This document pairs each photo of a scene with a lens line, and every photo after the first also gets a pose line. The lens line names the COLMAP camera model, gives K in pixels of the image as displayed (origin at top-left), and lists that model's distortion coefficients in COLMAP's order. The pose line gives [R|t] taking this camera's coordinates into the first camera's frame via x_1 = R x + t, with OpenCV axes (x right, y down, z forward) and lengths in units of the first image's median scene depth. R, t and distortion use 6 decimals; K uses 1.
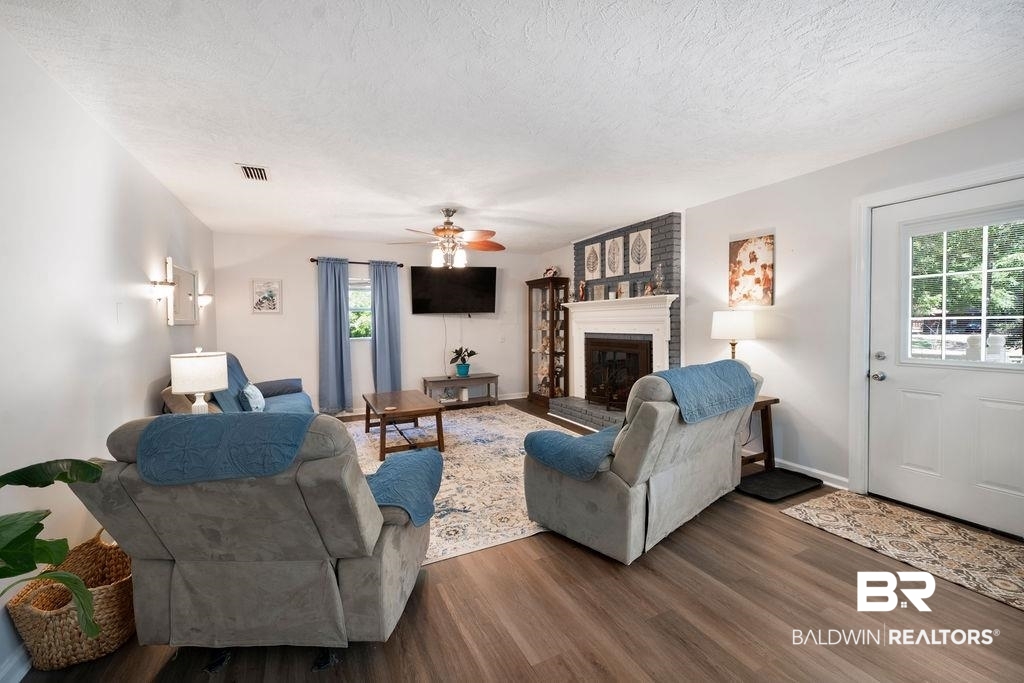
lens RADIAL K [[420.8, 0, 510.6], [0, 420.8, 335.3], [0, 0, 1]] dist [0.001929, 0.000046]
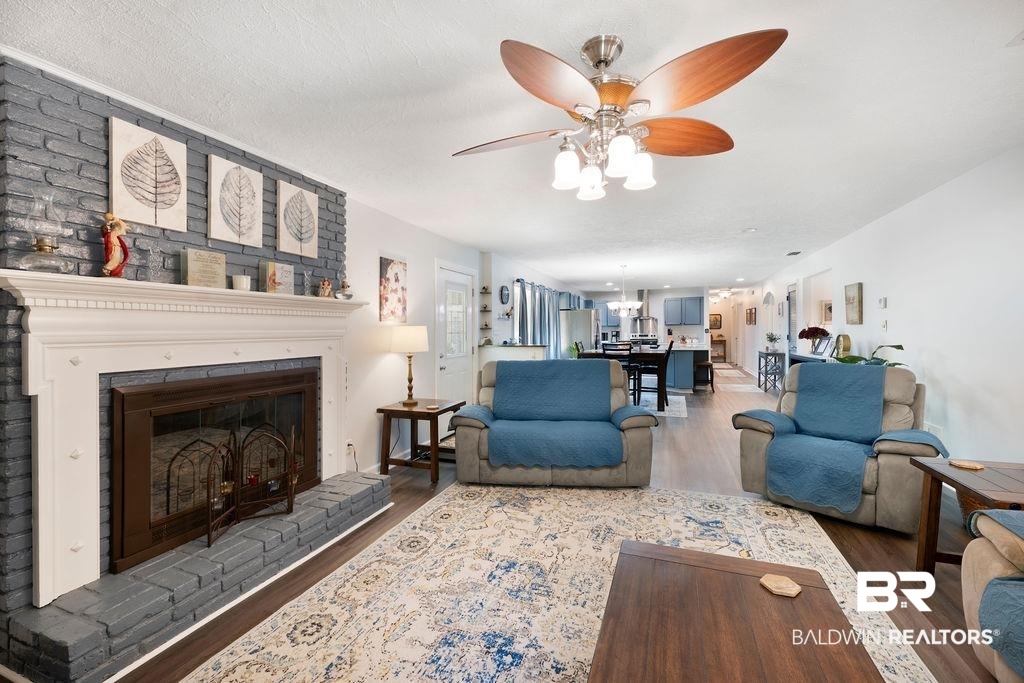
lens RADIAL K [[420.8, 0, 508.7], [0, 420.8, 335.9], [0, 0, 1]] dist [0.001929, 0.000046]
pose [[-0.677791, 0.016453, 0.735070, -0.426541], [0.047661, 0.998630, 0.021595, -0.042016], [-0.733708, 0.049671, -0.677647, 1.506700]]
